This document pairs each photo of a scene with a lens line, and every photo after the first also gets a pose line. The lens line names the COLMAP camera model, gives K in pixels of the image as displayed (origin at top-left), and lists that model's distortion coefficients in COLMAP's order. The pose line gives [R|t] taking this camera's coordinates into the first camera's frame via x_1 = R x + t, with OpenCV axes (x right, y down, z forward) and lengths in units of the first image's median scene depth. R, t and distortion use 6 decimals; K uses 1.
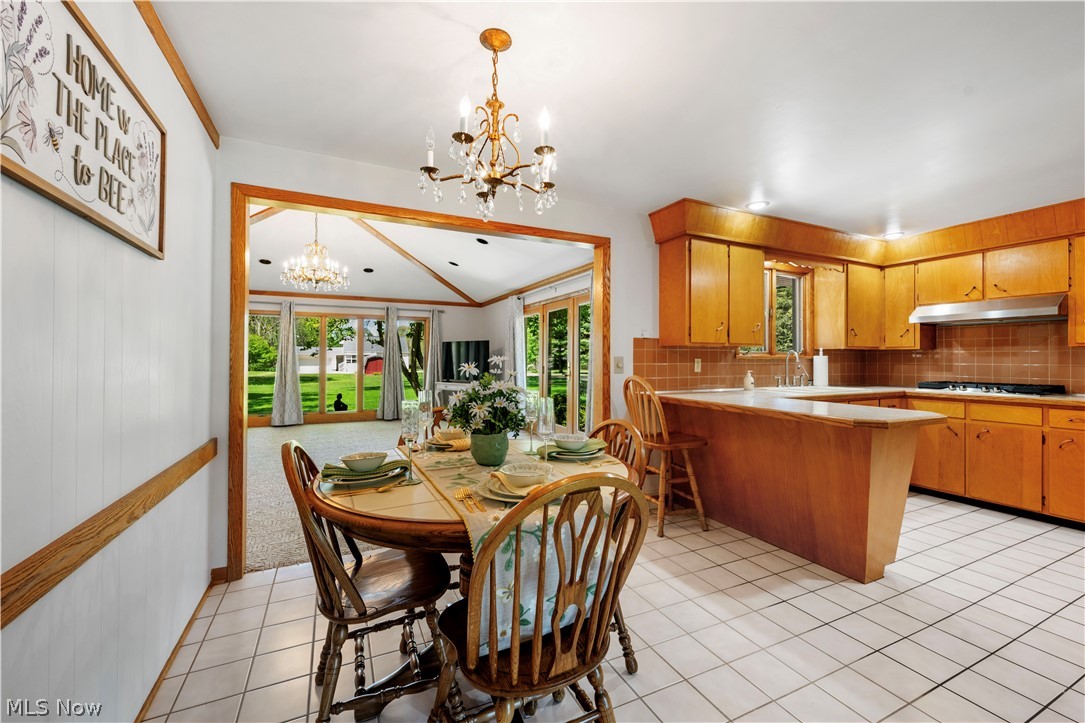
lens RADIAL K [[445.2, 0, 568.4], [0, 445.2, 350.0], [0, 0, 1]] dist [0.003818, 0.000812]
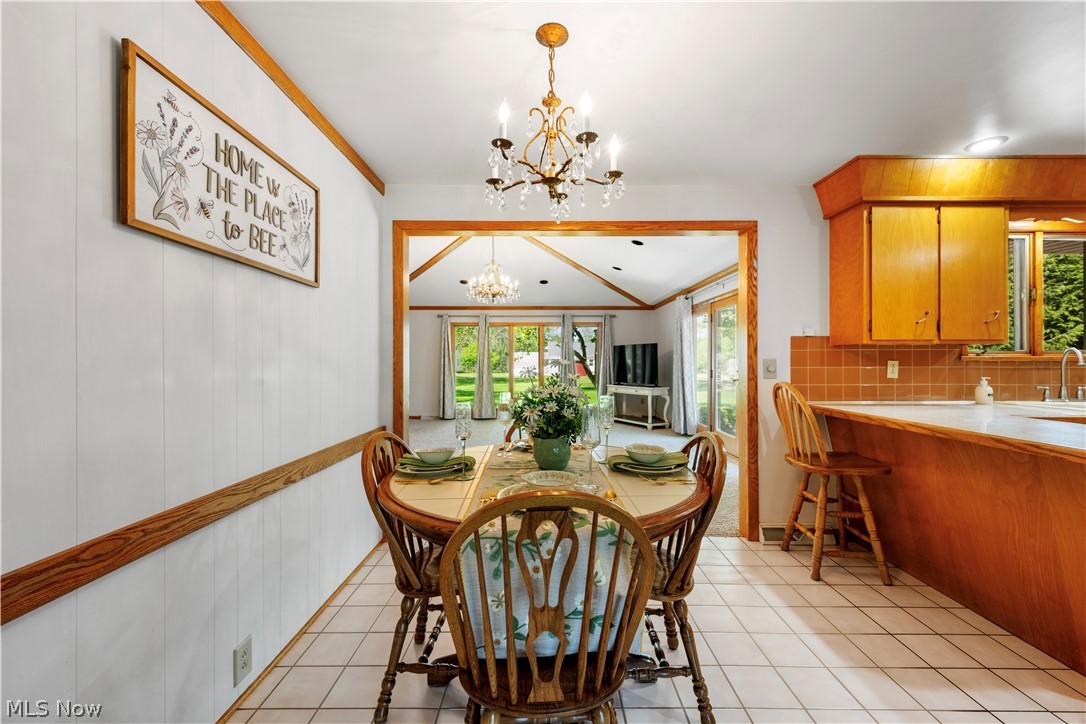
lens RADIAL K [[445.6, 0, 554.8], [0, 445.6, 358.0], [0, 0, 1]] dist [0.003818, 0.000812]
pose [[0.897162, -0.008137, -0.441627, 0.107326], [0.012762, 0.999890, 0.007503, 0.001077], [0.441518, -0.012368, 0.897167, 0.047728]]
